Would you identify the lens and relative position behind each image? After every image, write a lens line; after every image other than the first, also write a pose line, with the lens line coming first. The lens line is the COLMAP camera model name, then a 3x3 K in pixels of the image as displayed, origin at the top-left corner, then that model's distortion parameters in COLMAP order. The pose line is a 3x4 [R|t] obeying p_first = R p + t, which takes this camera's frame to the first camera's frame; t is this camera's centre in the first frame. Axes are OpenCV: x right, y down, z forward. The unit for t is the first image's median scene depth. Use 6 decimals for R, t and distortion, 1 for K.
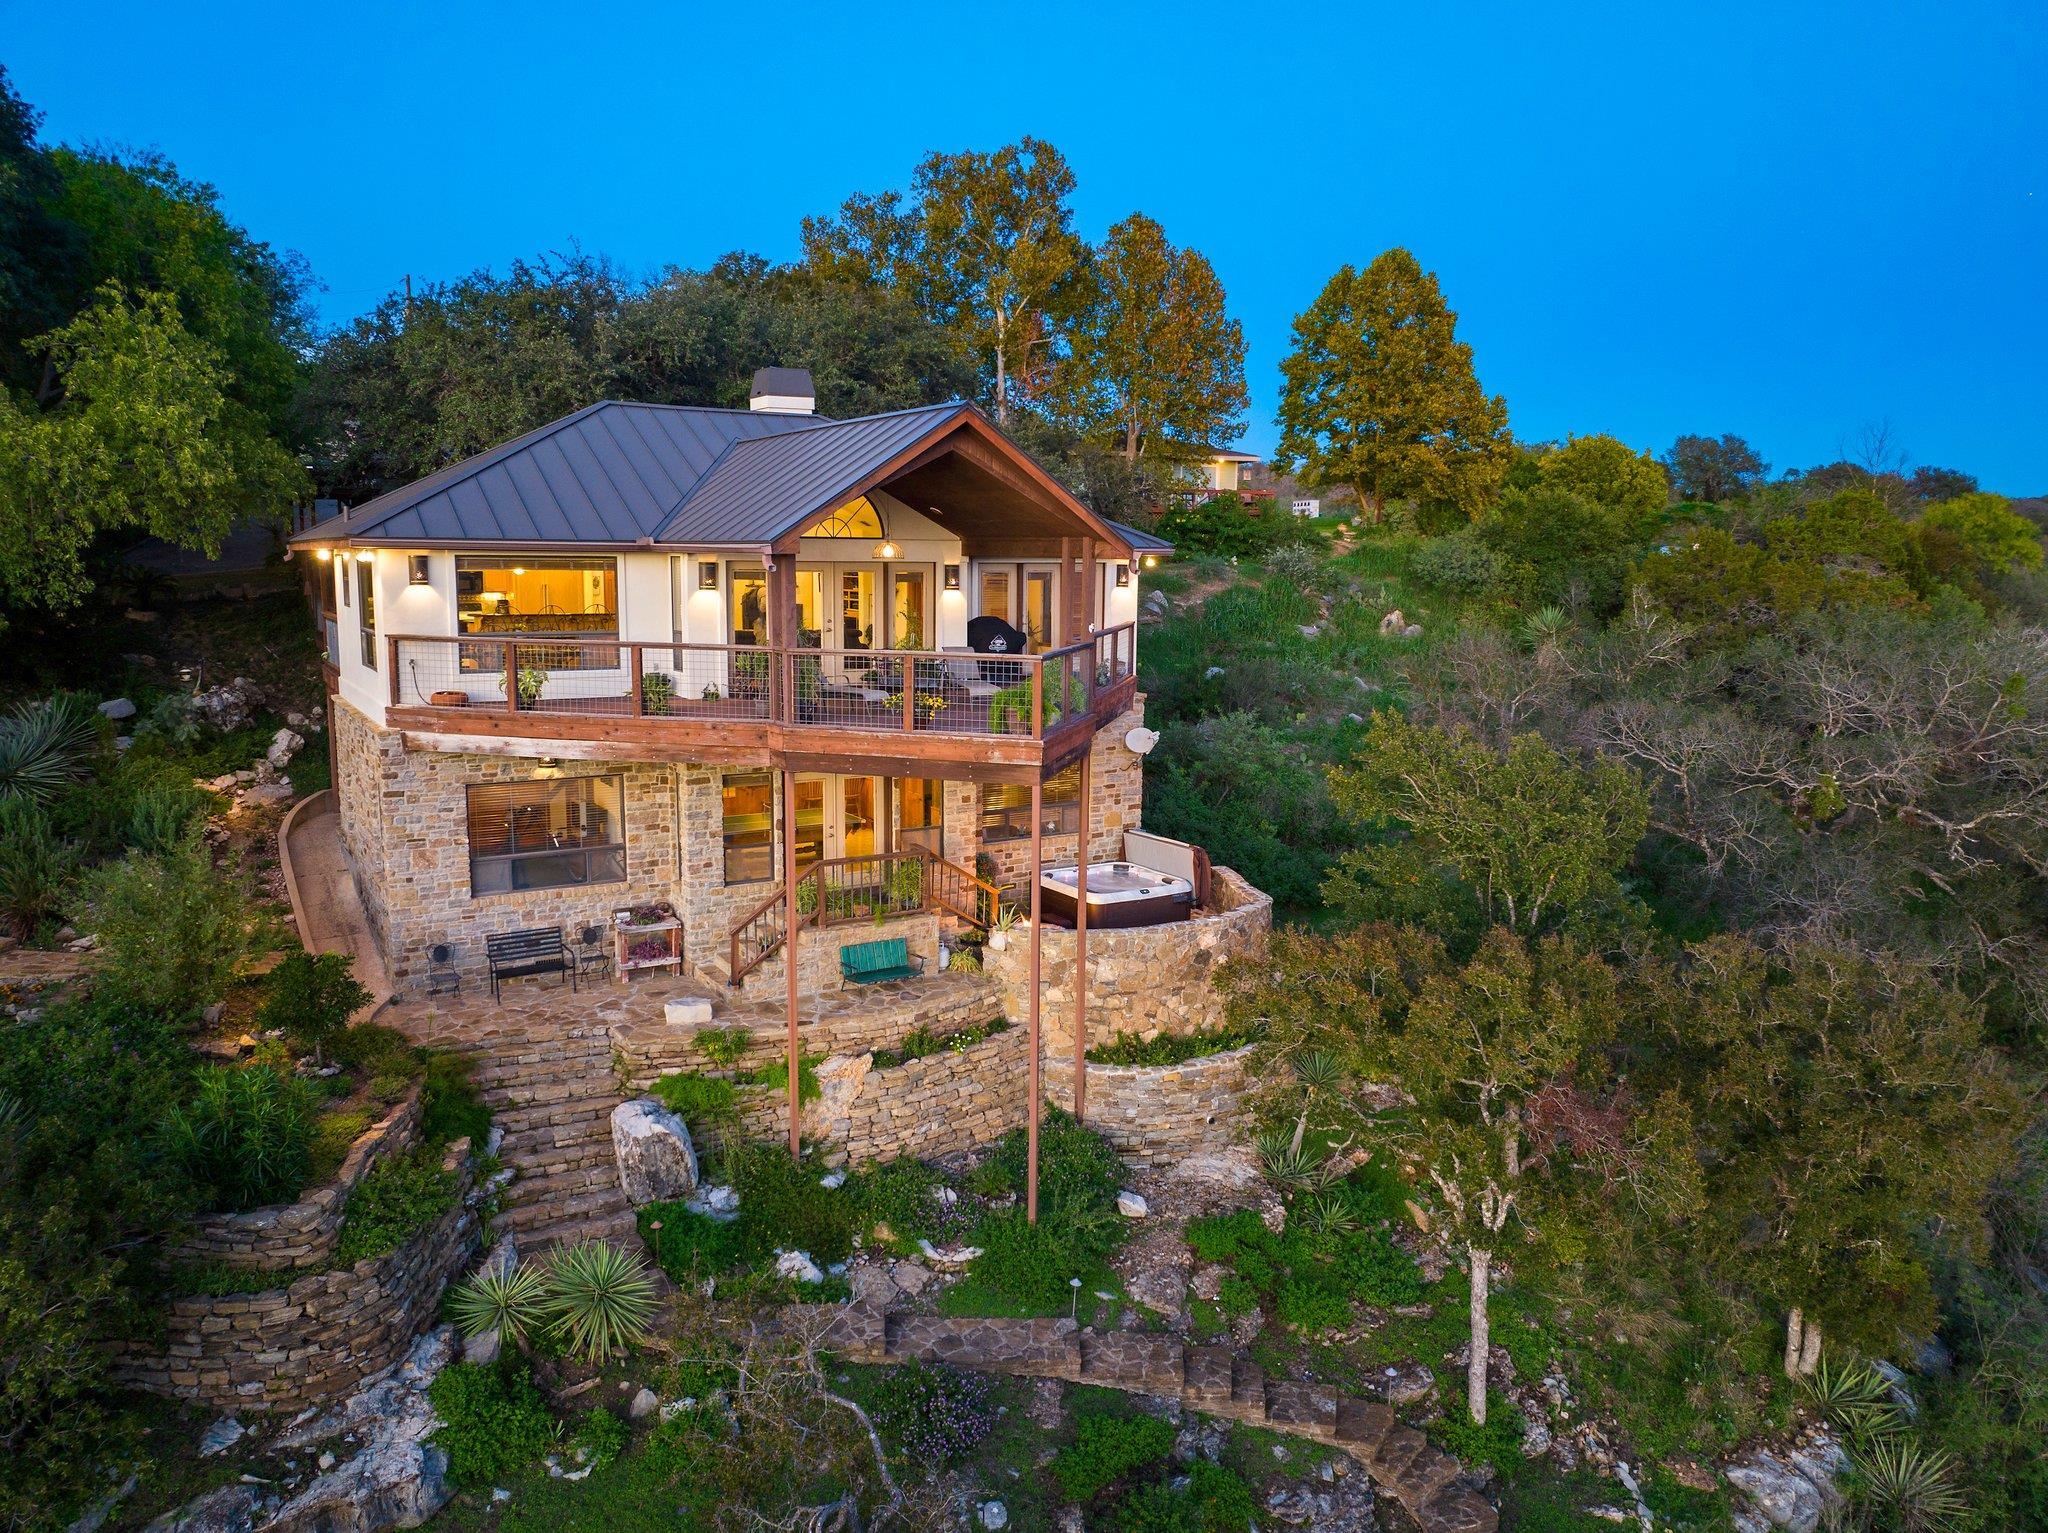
lens RADIAL K [[1456.0, 0, 1019.6], [0, 1456.0, 756.1], [0, 0, 1]] dist [-0.039946, 0.014677]
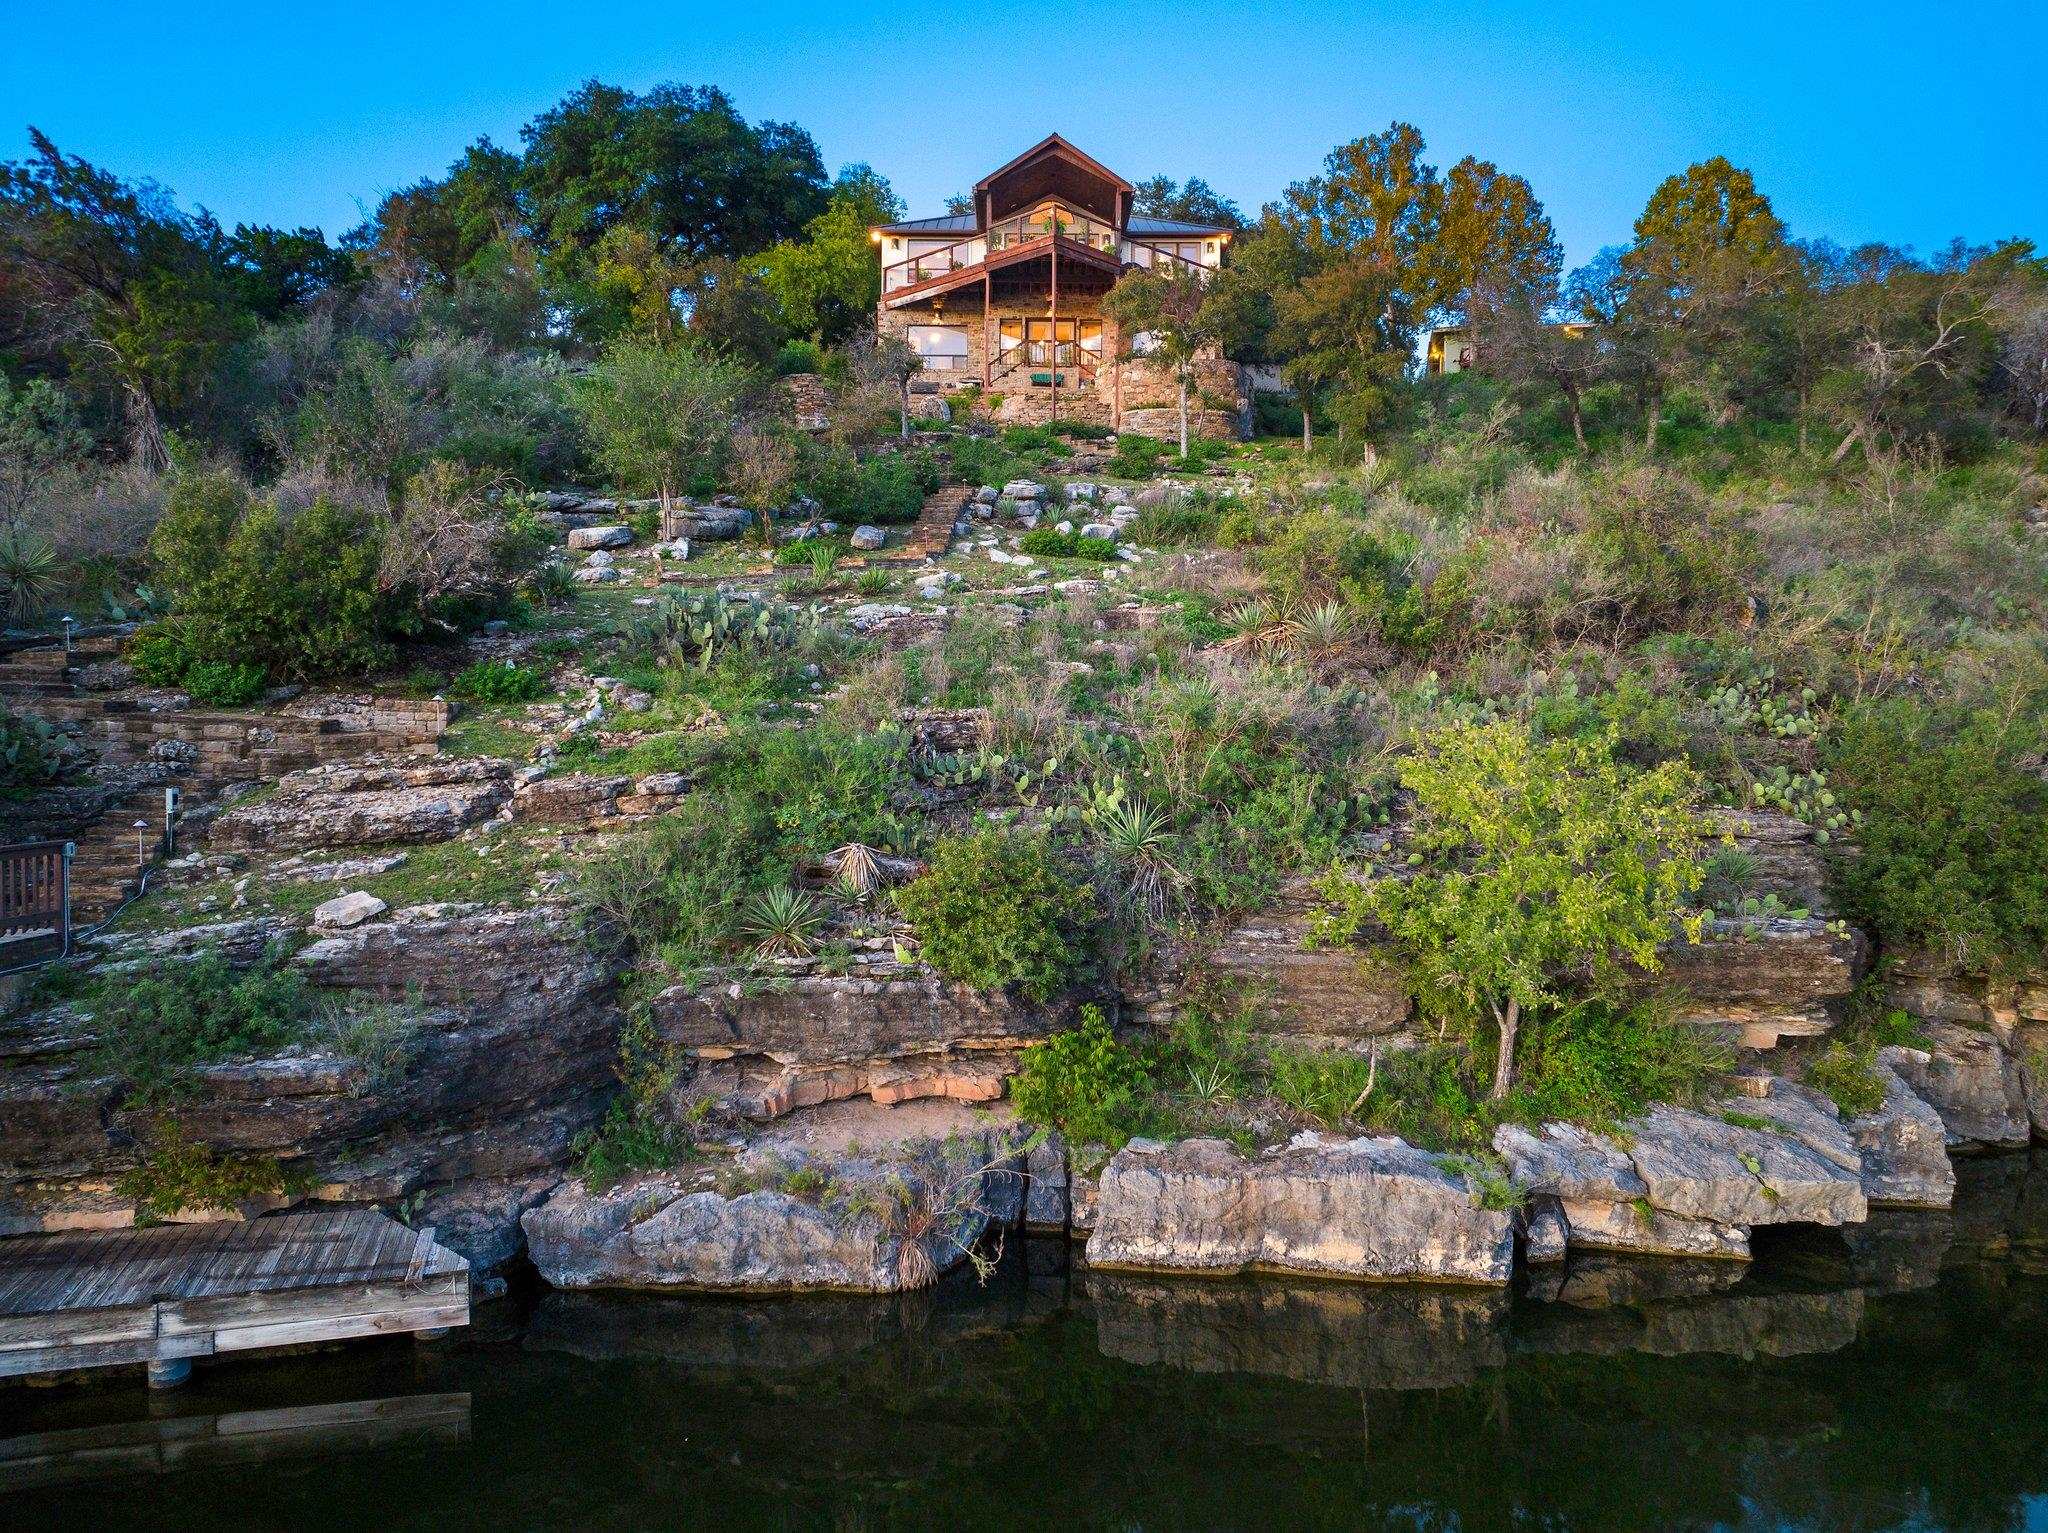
lens RADIAL K [[1456.0, 0, 1013.3], [0, 1456.0, 768.0], [0, 0, 1]] dist [-0.039946, 0.014677]
pose [[0.851431, 0.008408, -0.524399, 1.182128], [-0.067381, 0.993339, -0.093475, 1.061035], [0.520120, 0.114922, 0.846326, -1.049274]]
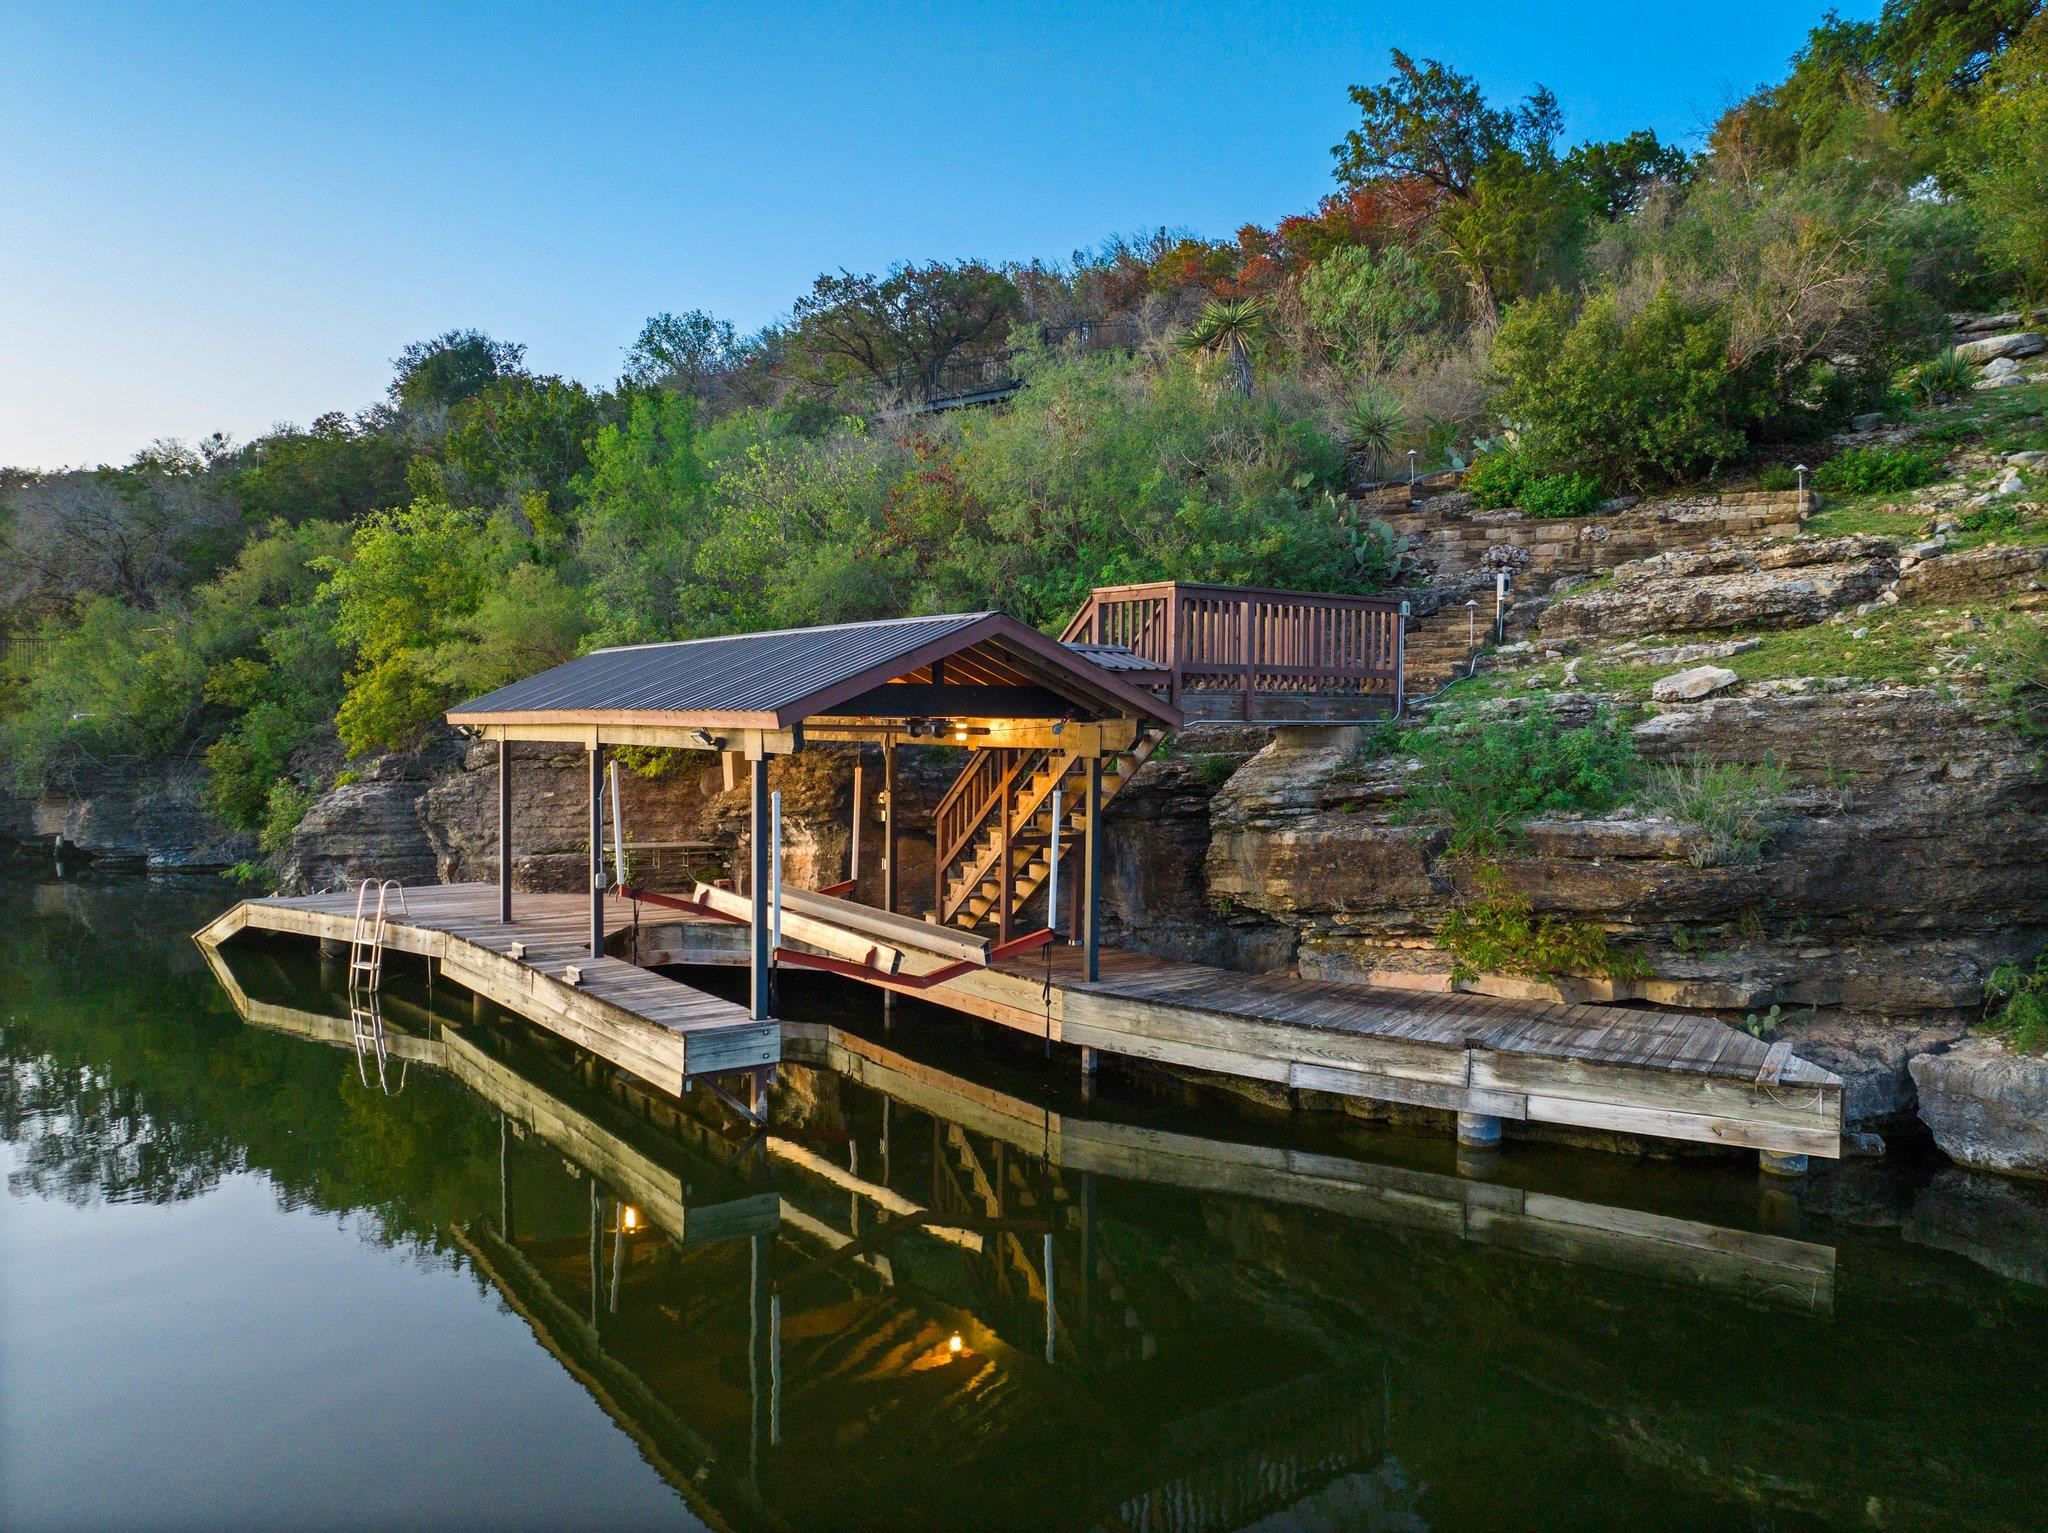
lens RADIAL K [[1456.0, 0, 1017.7], [0, 1456.0, 766.6], [0, 0, 1]] dist [-0.039946, 0.014677]
pose [[0.167067, 0.024671, -0.985637, 1.075039], [-0.140270, 0.990113, 0.001007, 1.165092], [0.975917, 0.138087, 0.168875, -0.978297]]
